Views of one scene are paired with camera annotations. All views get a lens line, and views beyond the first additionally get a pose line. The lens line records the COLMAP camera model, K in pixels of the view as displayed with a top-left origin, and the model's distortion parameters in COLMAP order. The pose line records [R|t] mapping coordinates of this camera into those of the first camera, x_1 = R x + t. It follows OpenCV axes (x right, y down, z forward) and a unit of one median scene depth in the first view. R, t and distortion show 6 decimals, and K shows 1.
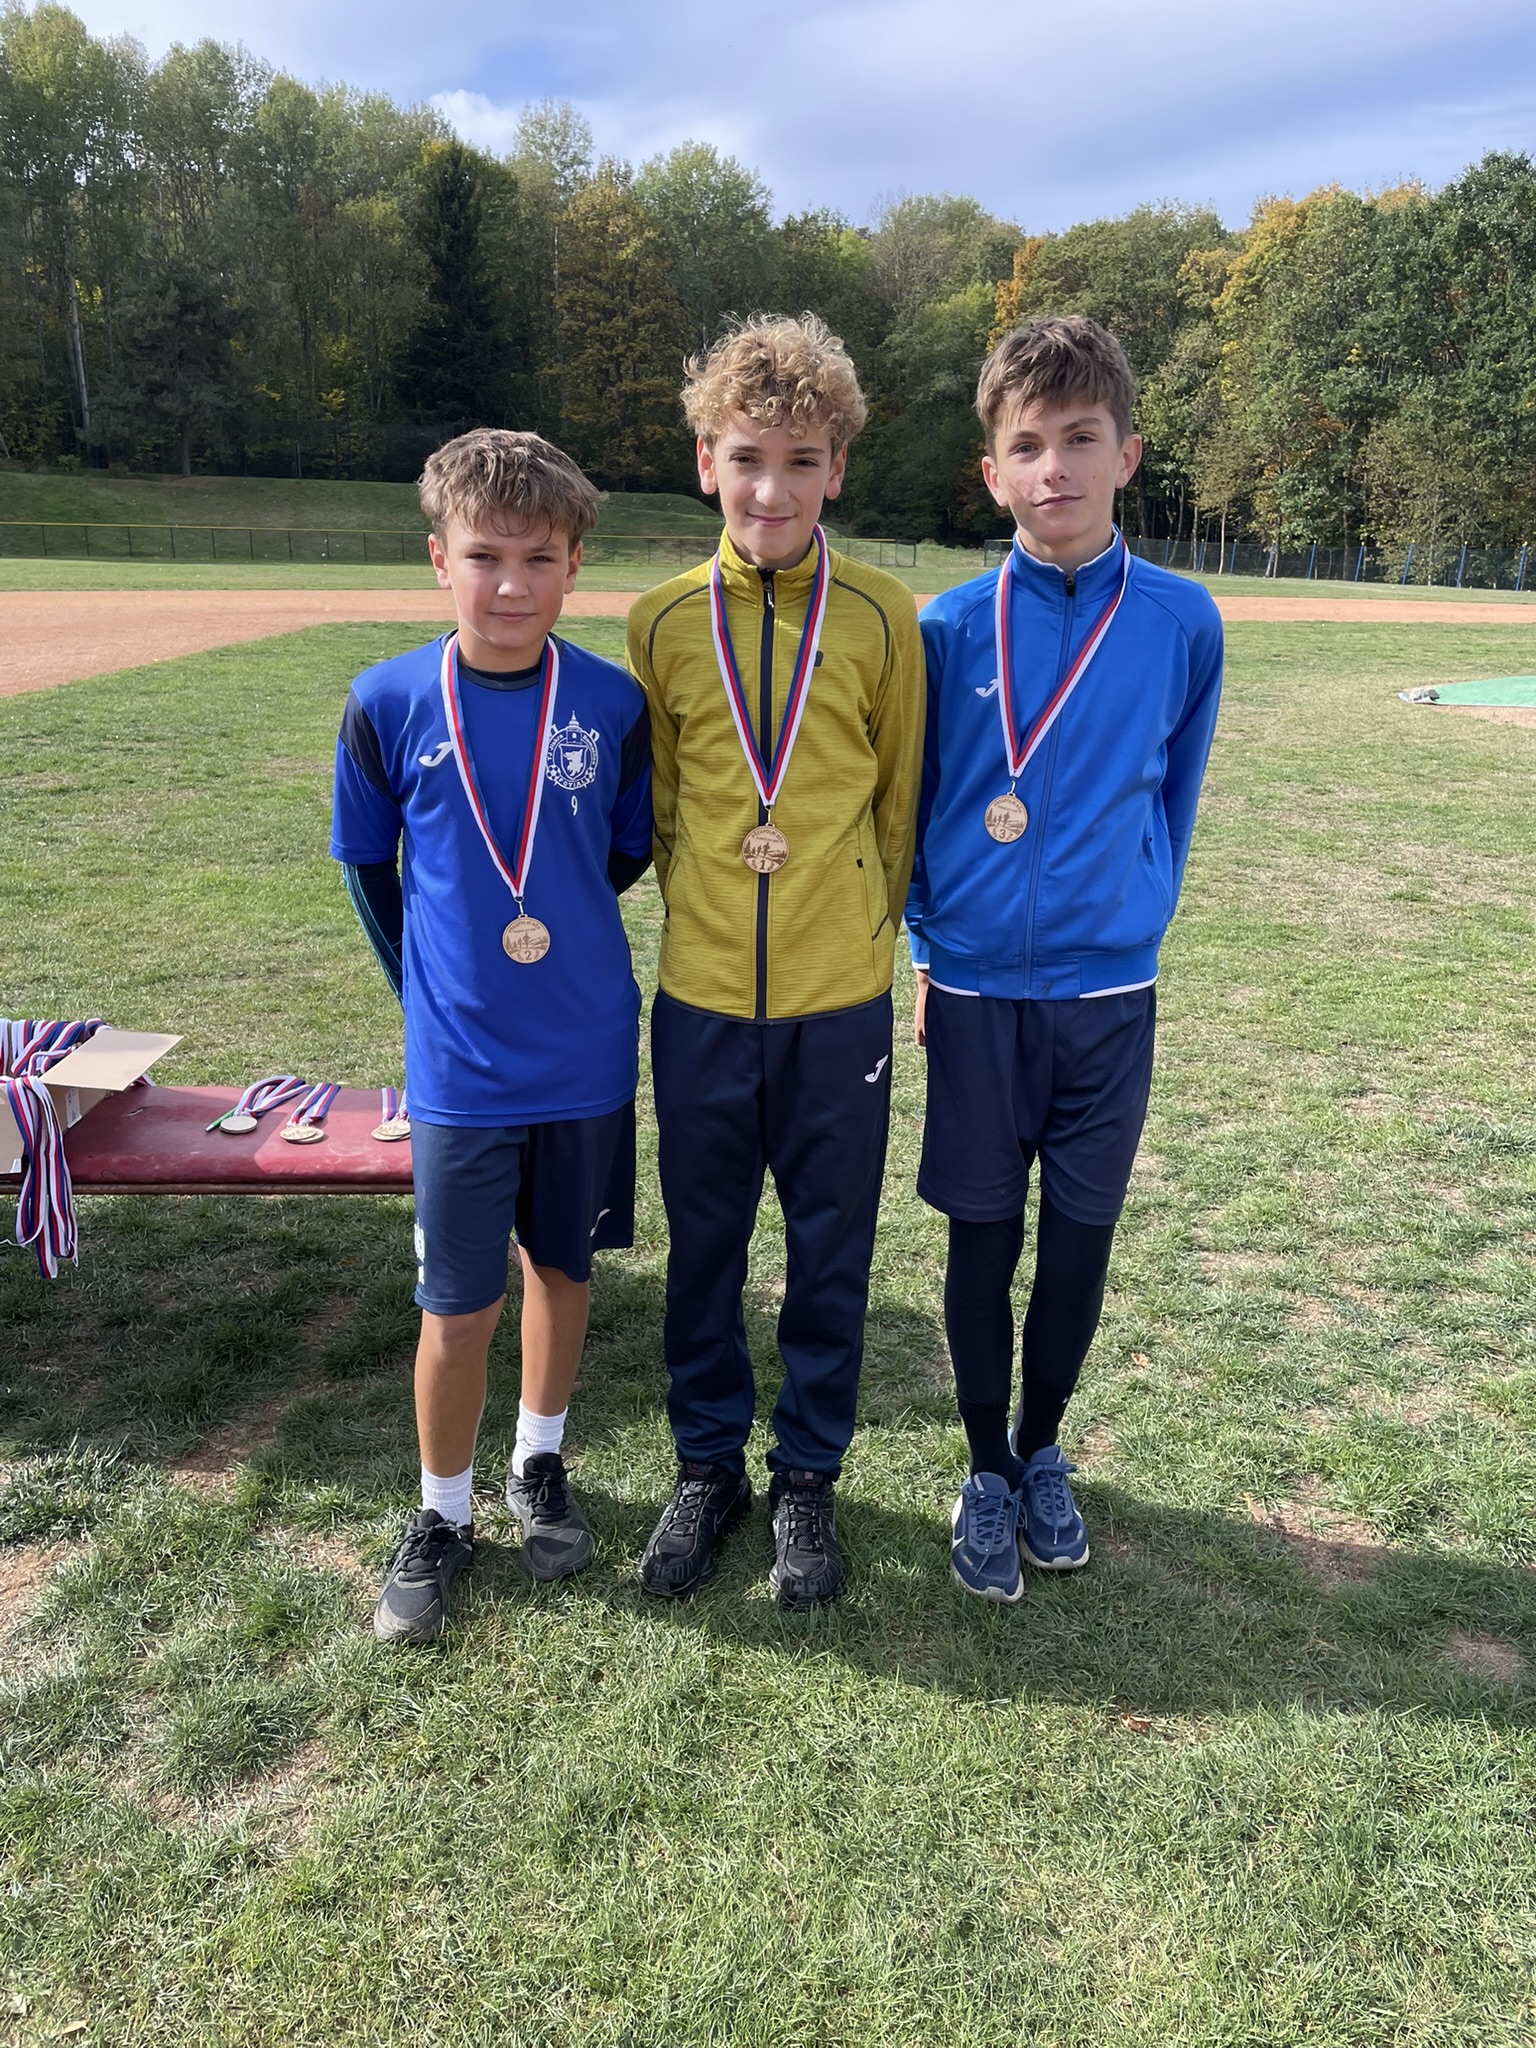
lens RADIAL K [[1540.6, 0, 777.4], [0, 1540.6, 1015.9], [0, 0, 1]] dist [0.089665, -0.113570]
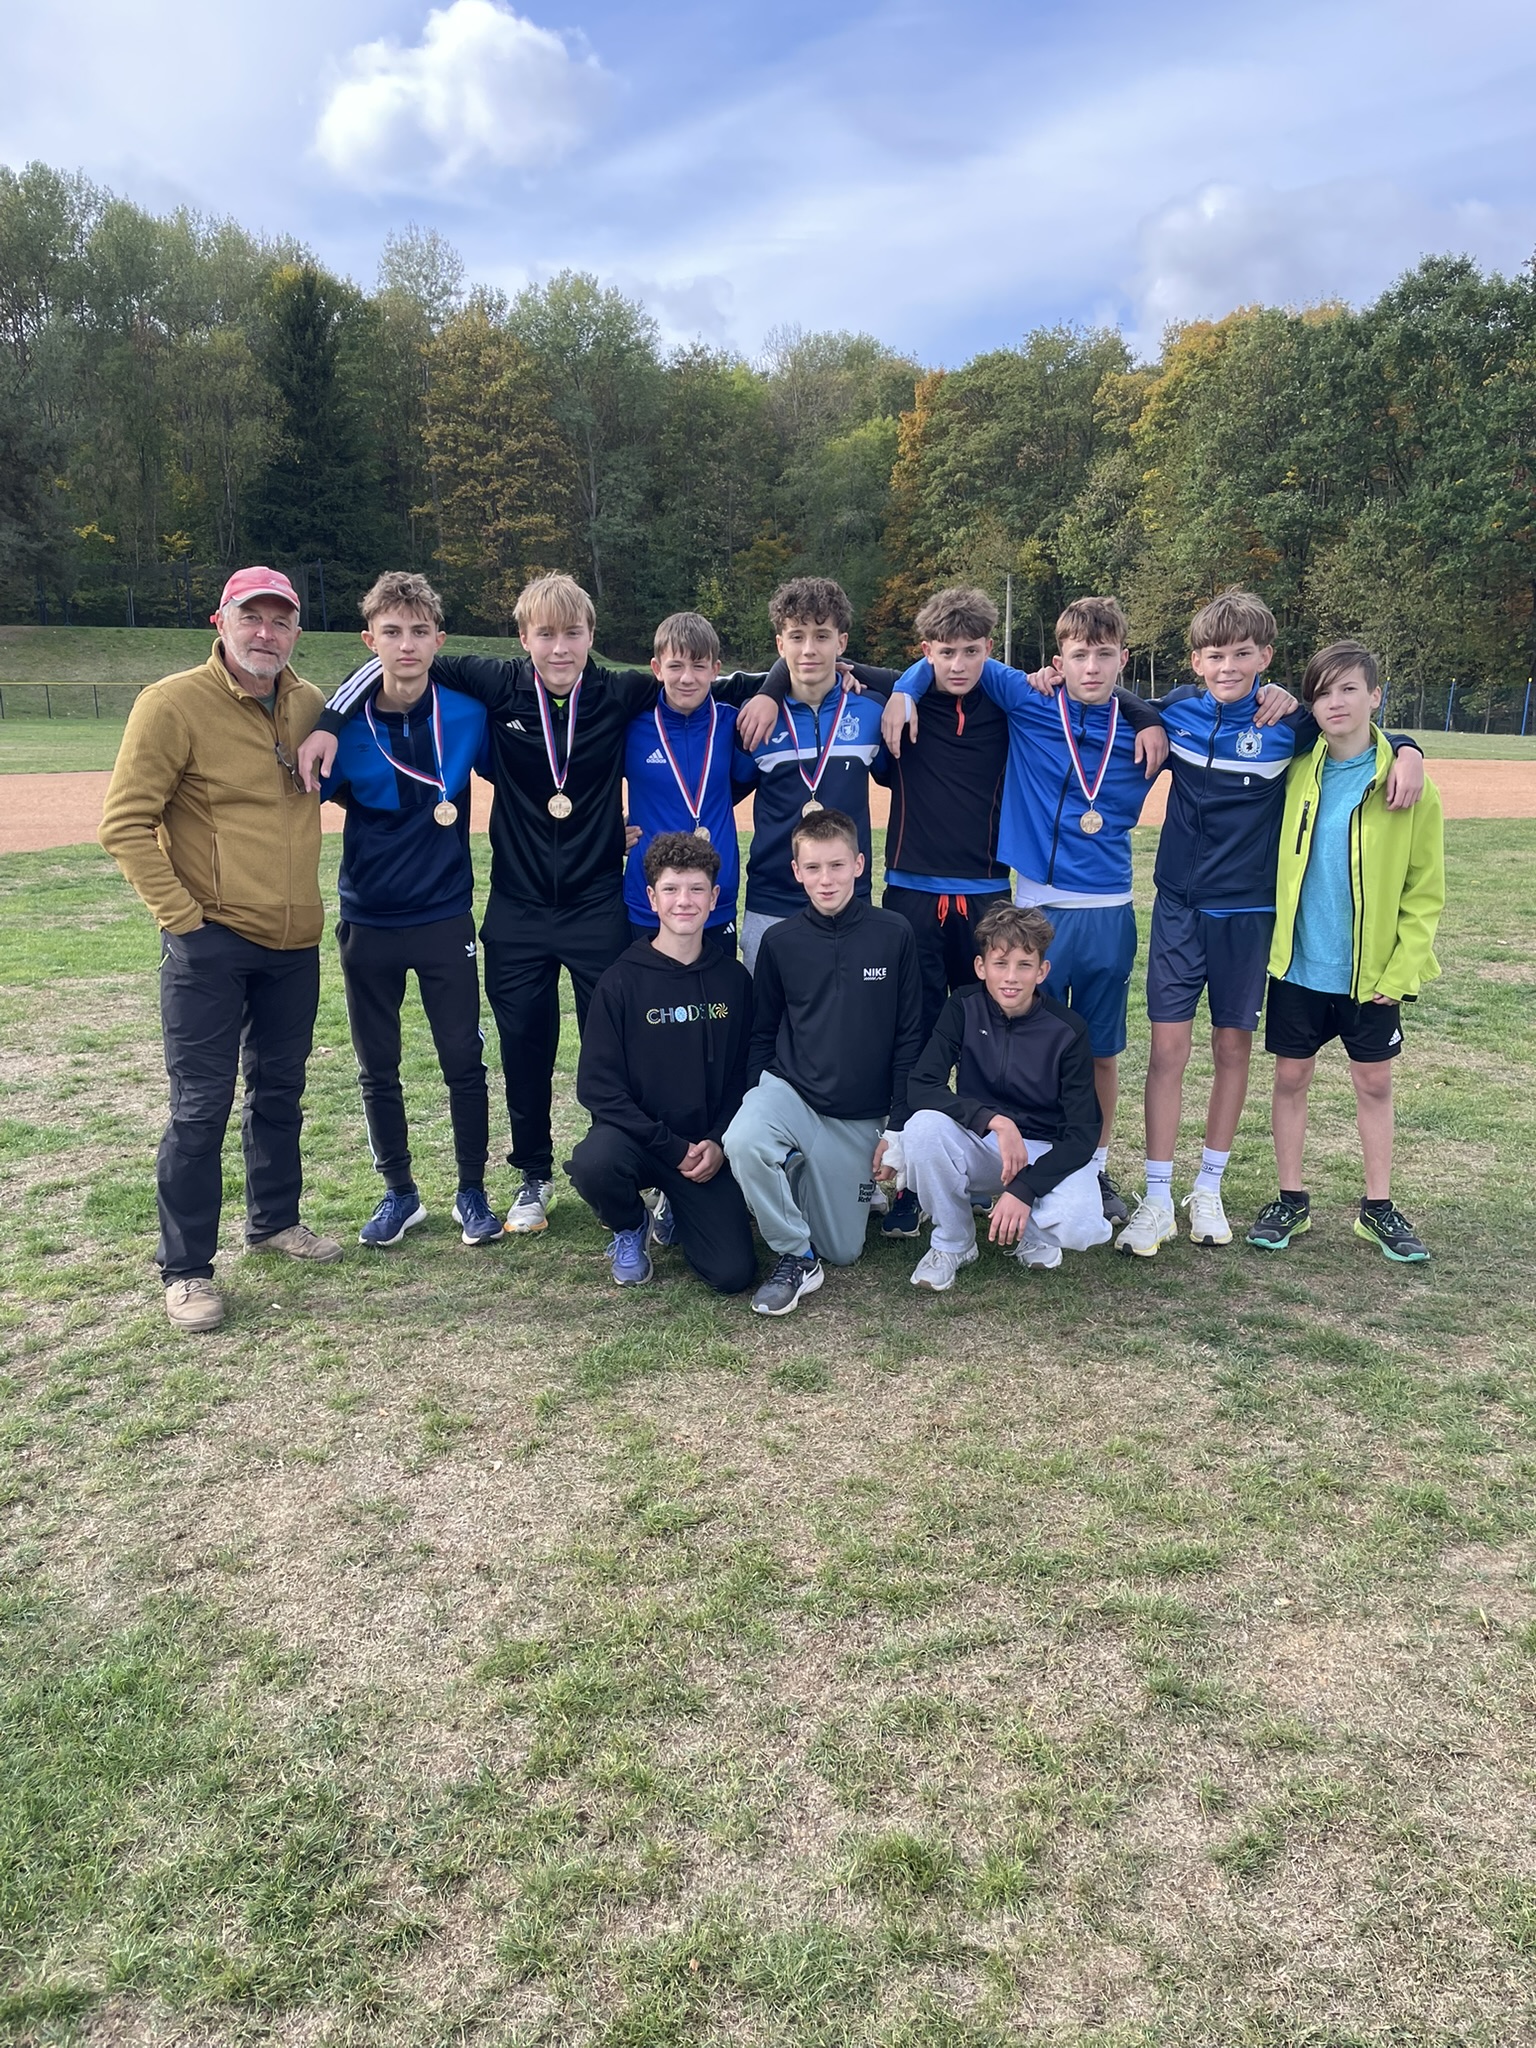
lens RADIAL K [[1547.1, 0, 798.3], [0, 1547.1, 1046.3], [0, 0, 1]] dist [0.087232, -0.112355]
pose [[0.997919, -0.030179, 0.056986, 0.017463], [0.033949, 0.997216, -0.066394, -0.034463], [-0.054823, 0.068191, 0.996165, 0.107475]]
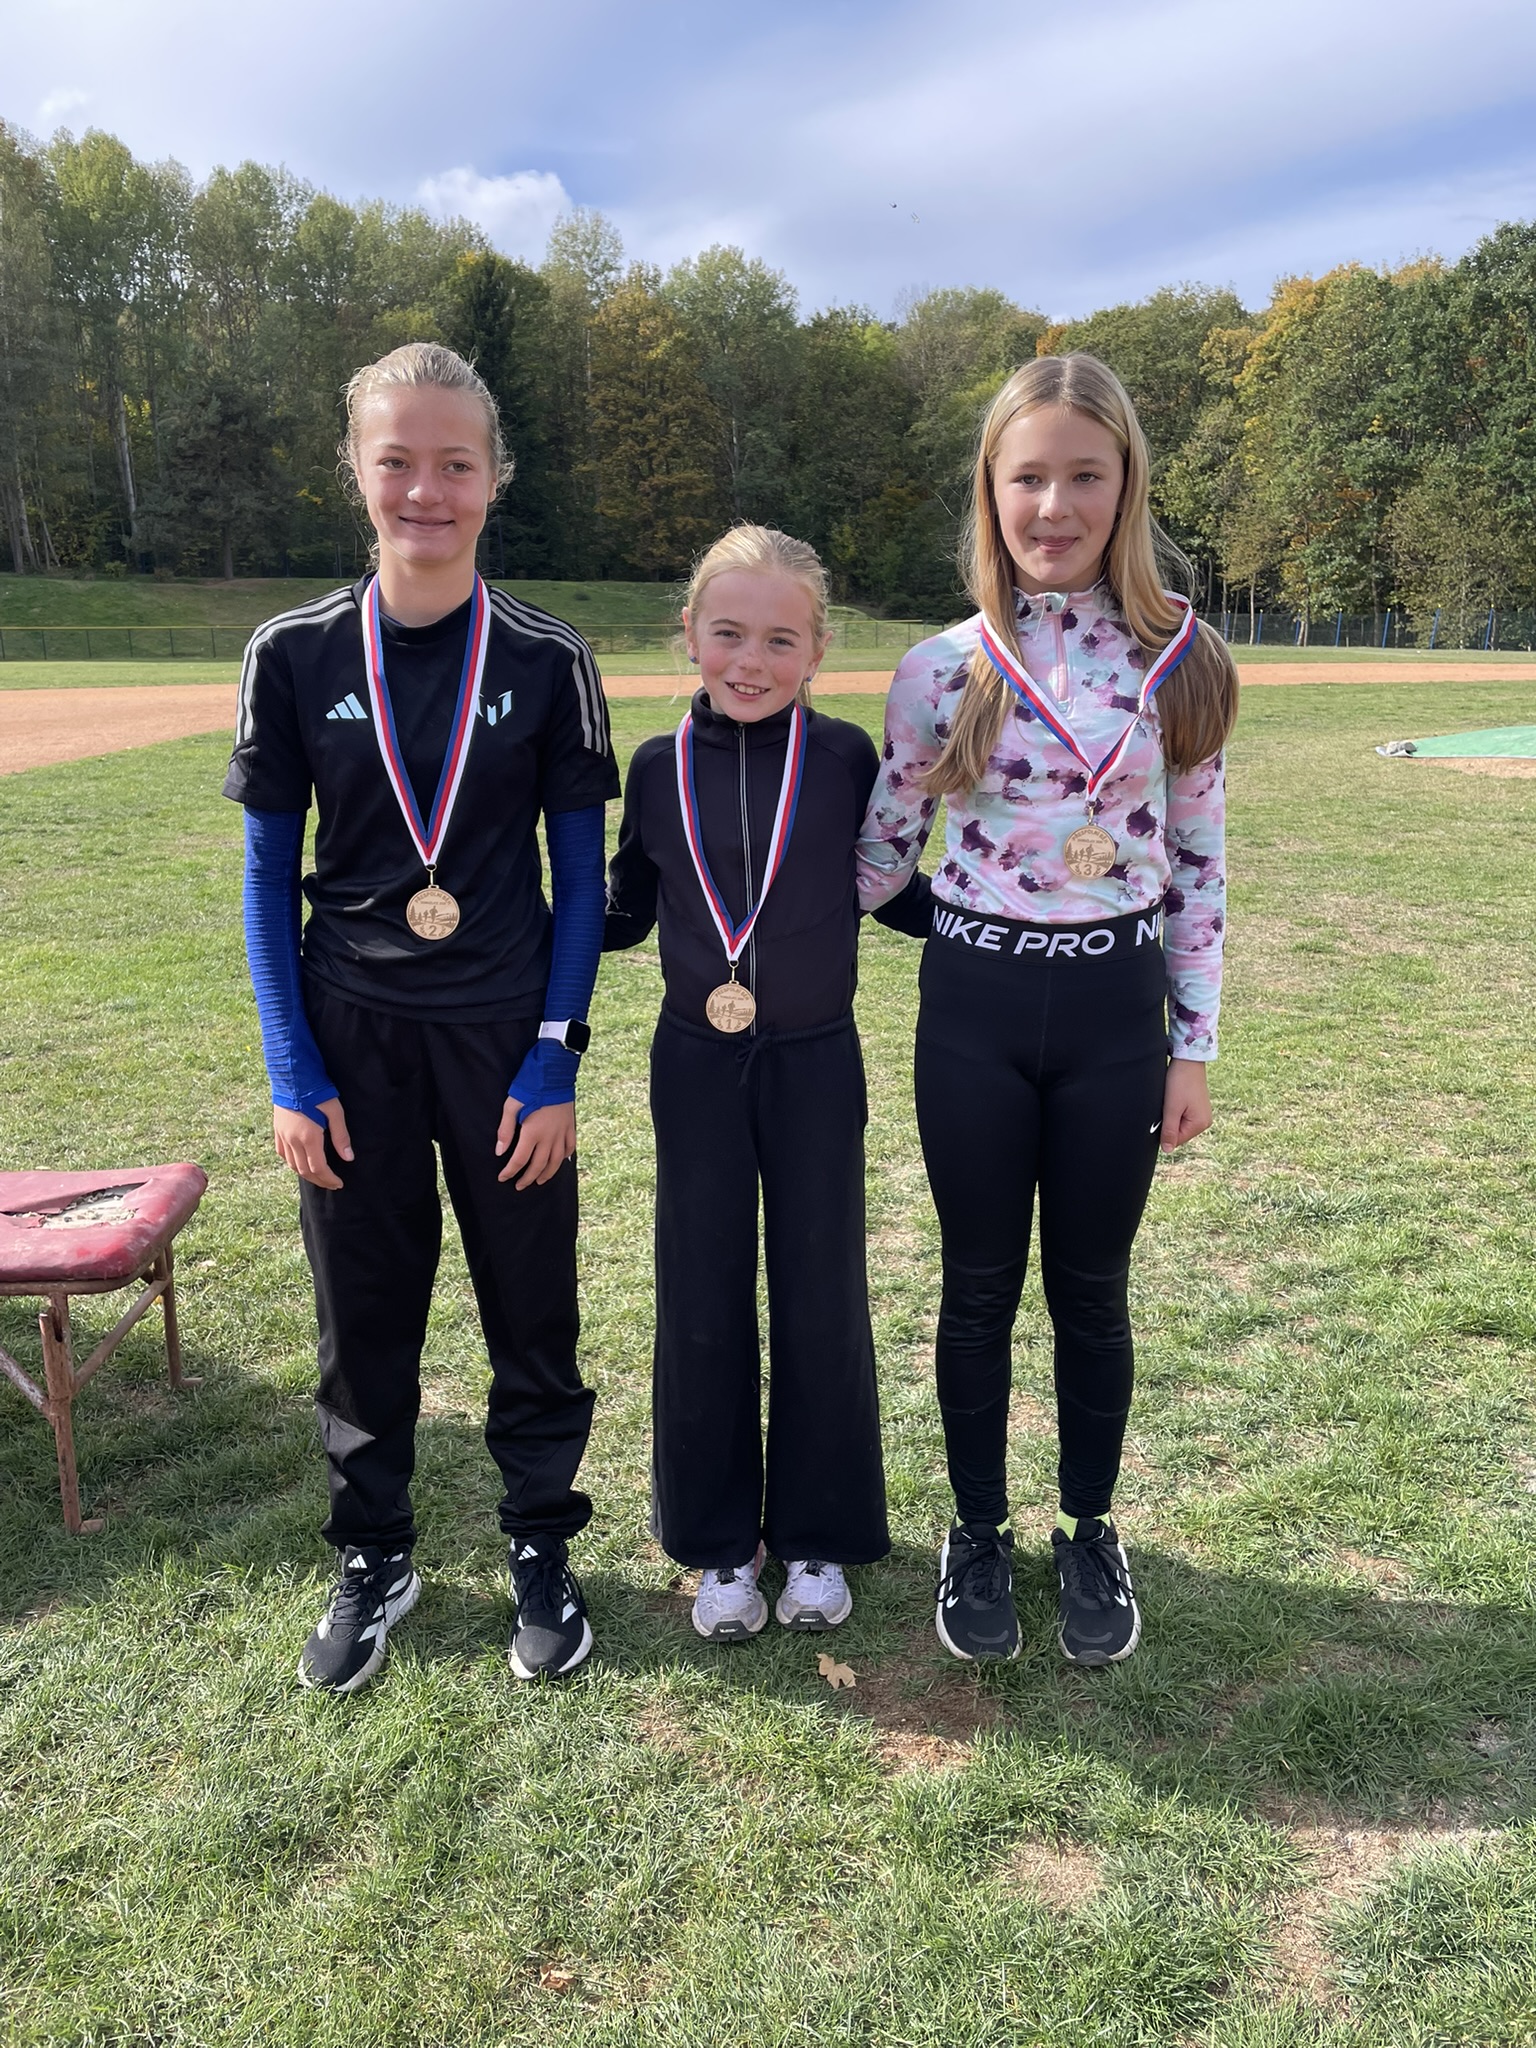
lens RADIAL K [[1540.6, 0, 777.4], [0, 1540.6, 1015.9], [0, 0, 1]] dist [0.089665, -0.113570]
pose [[0.999312, -0.019738, -0.031411, 0.007414], [0.018102, 0.998507, -0.051536, 0.000398], [0.032382, 0.050932, 0.998177, 0.004161]]
